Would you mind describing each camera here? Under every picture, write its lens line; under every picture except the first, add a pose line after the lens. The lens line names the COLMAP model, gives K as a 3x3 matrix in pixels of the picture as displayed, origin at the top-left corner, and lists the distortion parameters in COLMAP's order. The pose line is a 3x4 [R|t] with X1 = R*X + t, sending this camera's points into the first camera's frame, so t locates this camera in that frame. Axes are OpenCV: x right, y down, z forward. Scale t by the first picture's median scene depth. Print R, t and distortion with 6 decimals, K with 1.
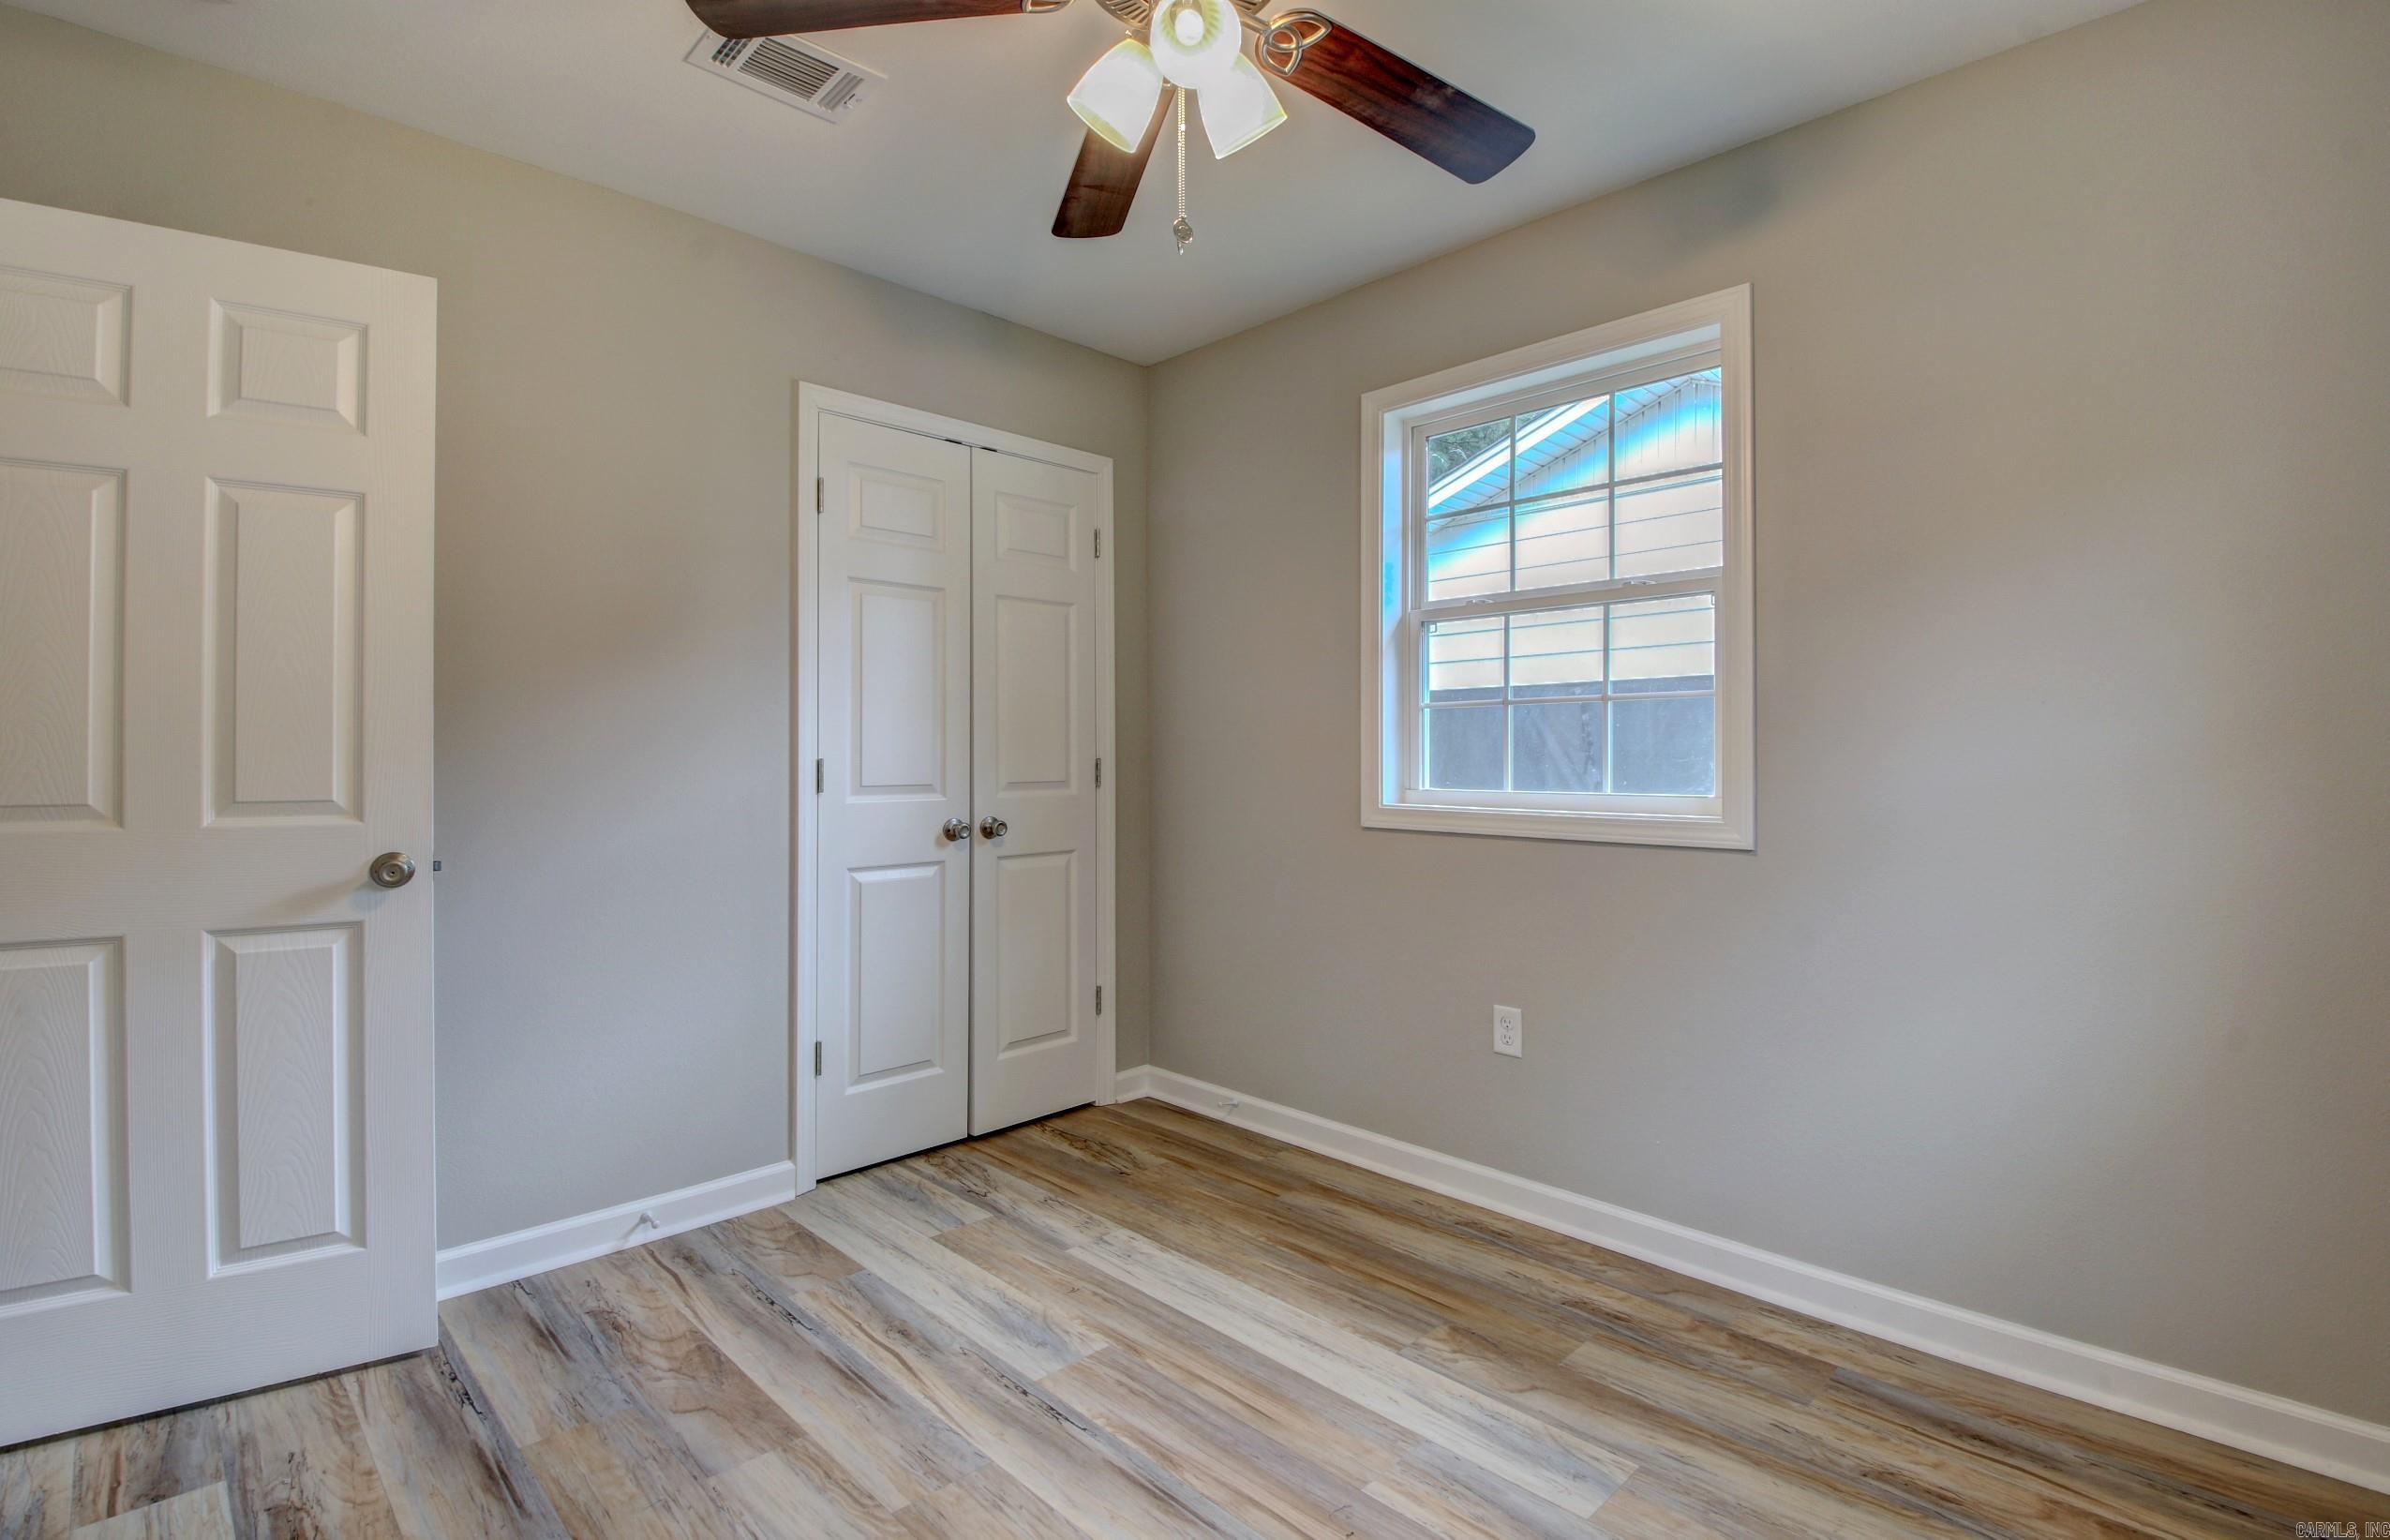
lens RADIAL K [[1115.9, 0, 1186.2], [0, 1115.9, 752.0], [0, 0, 1]] dist [0.006520, -0.018331]
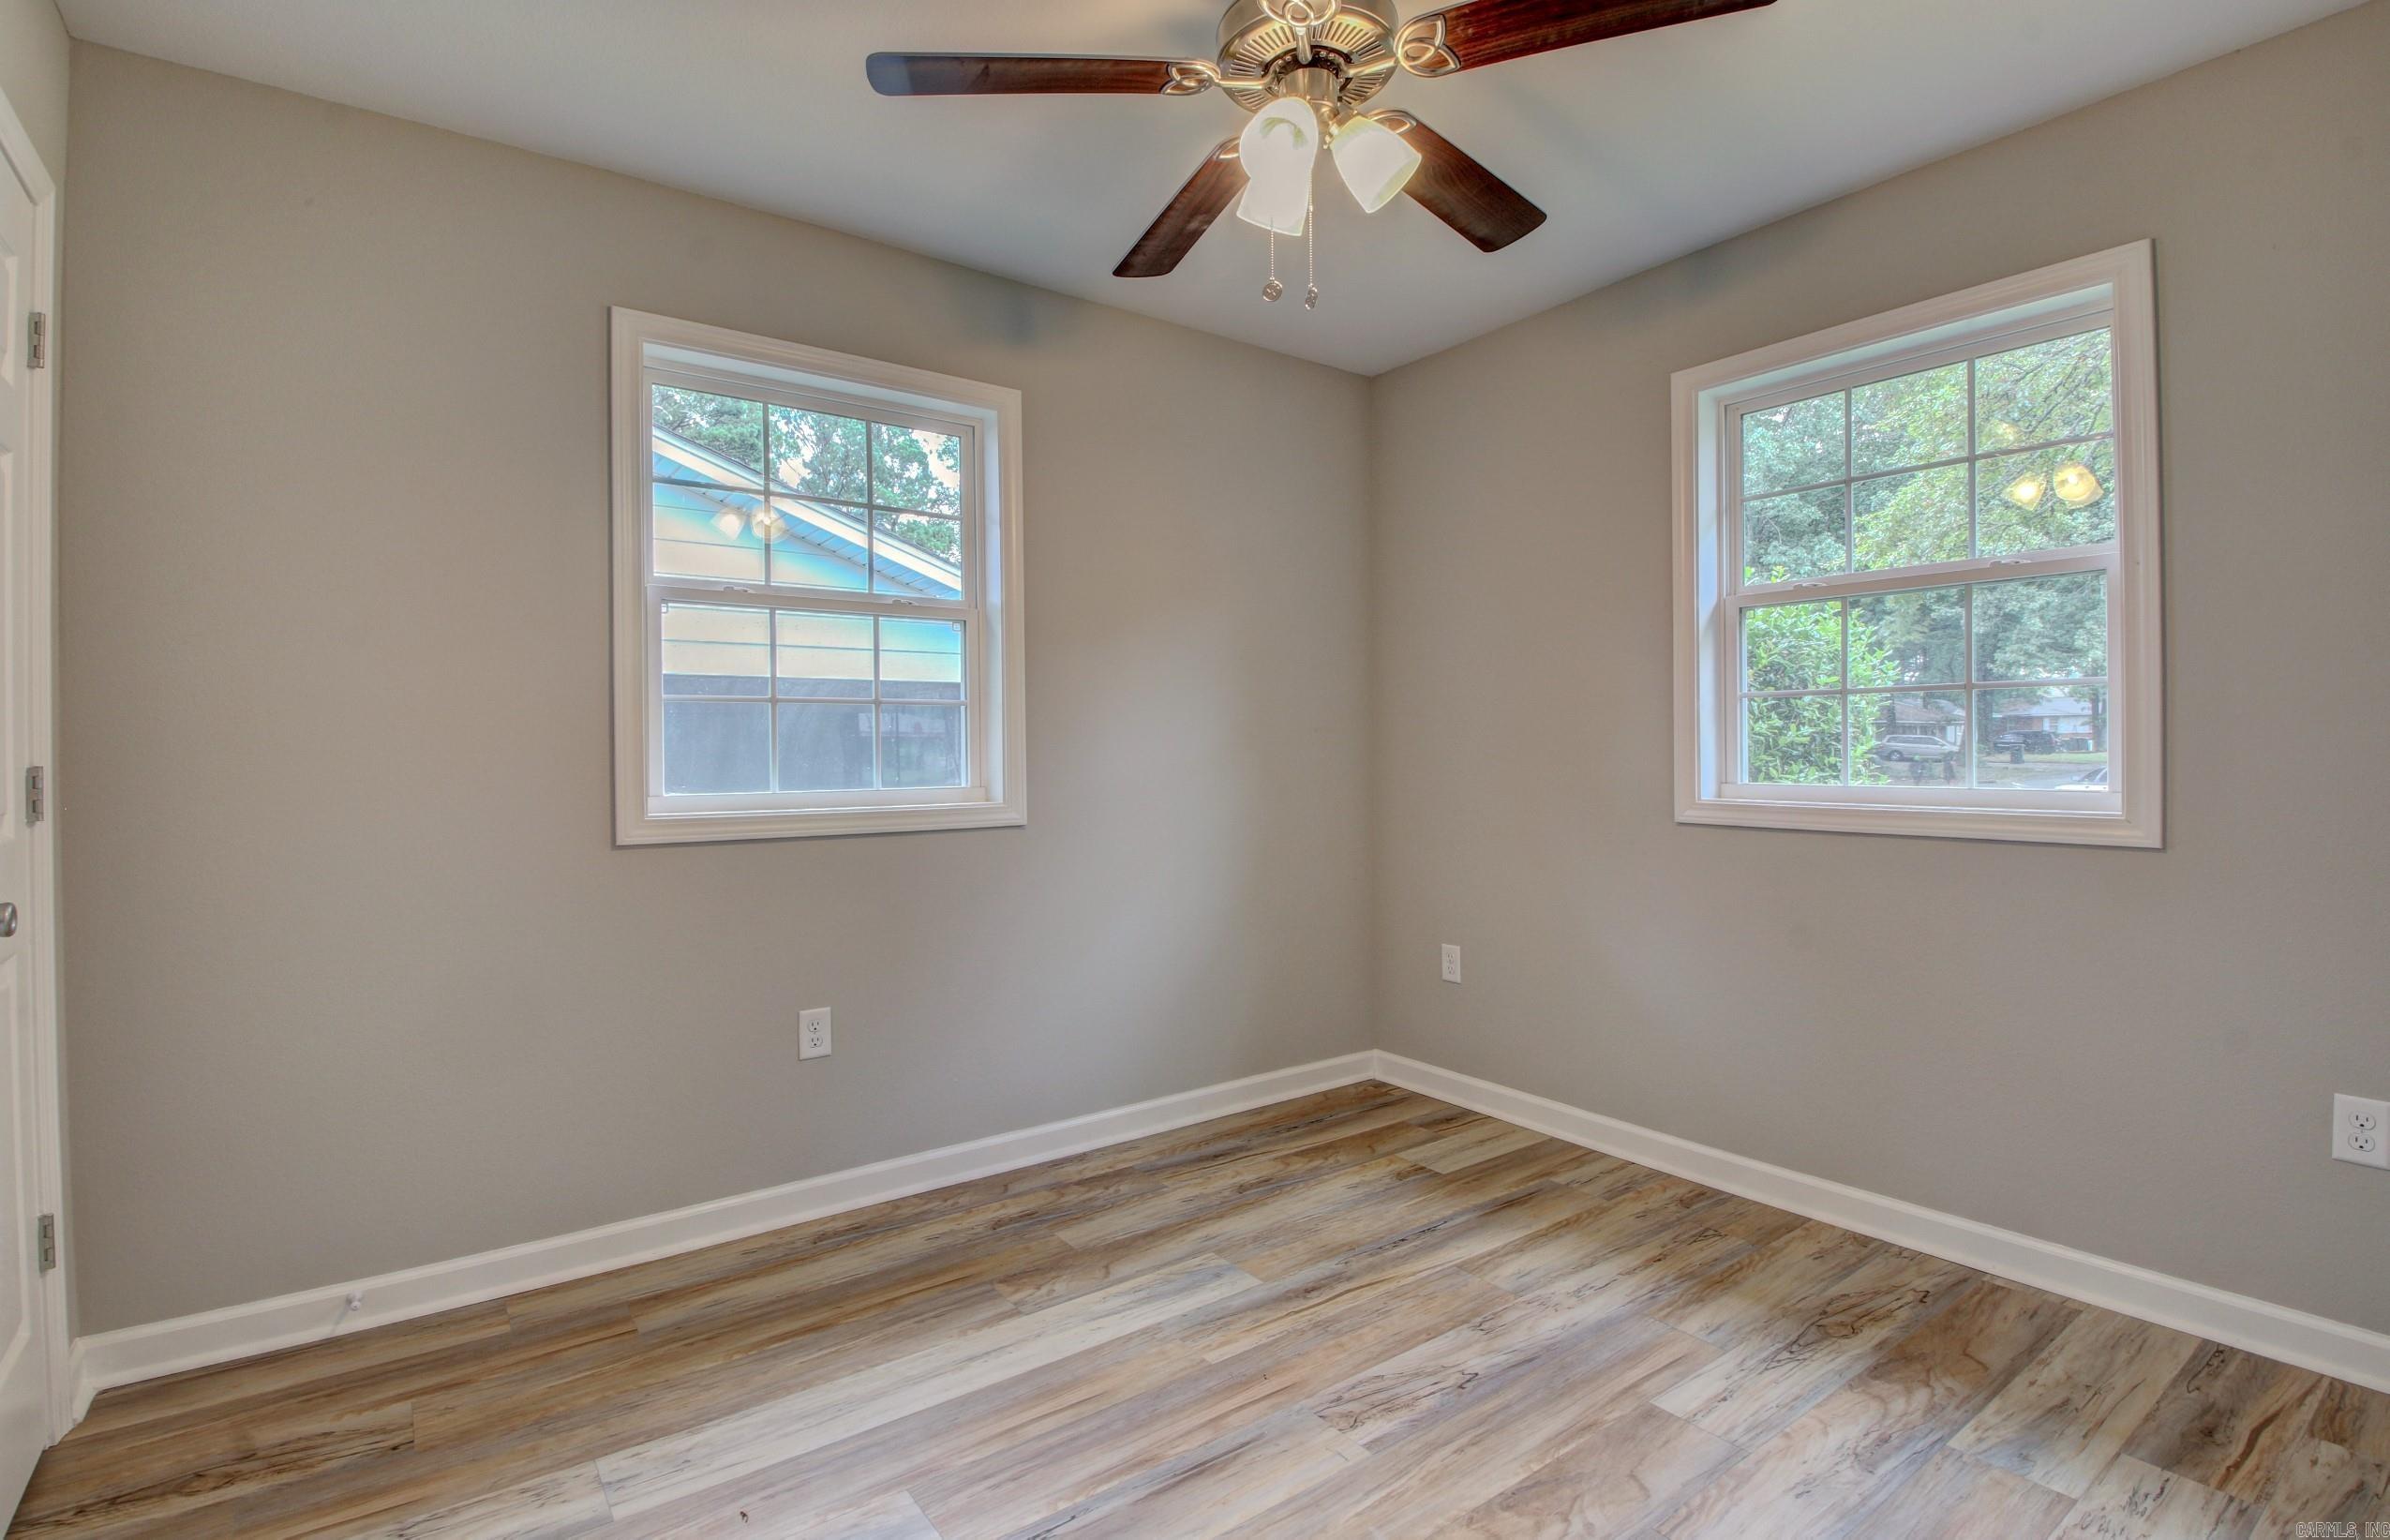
lens RADIAL K [[1115.9, 0, 1196.1], [0, 1115.9, 760.6], [0, 0, 1]] dist [0.006520, -0.018331]
pose [[0.133867, -0.011054, 0.990938, -0.713086], [0.004071, 0.999935, 0.010604, 0.000069], [-0.990991, 0.002615, 0.133904, 0.592257]]
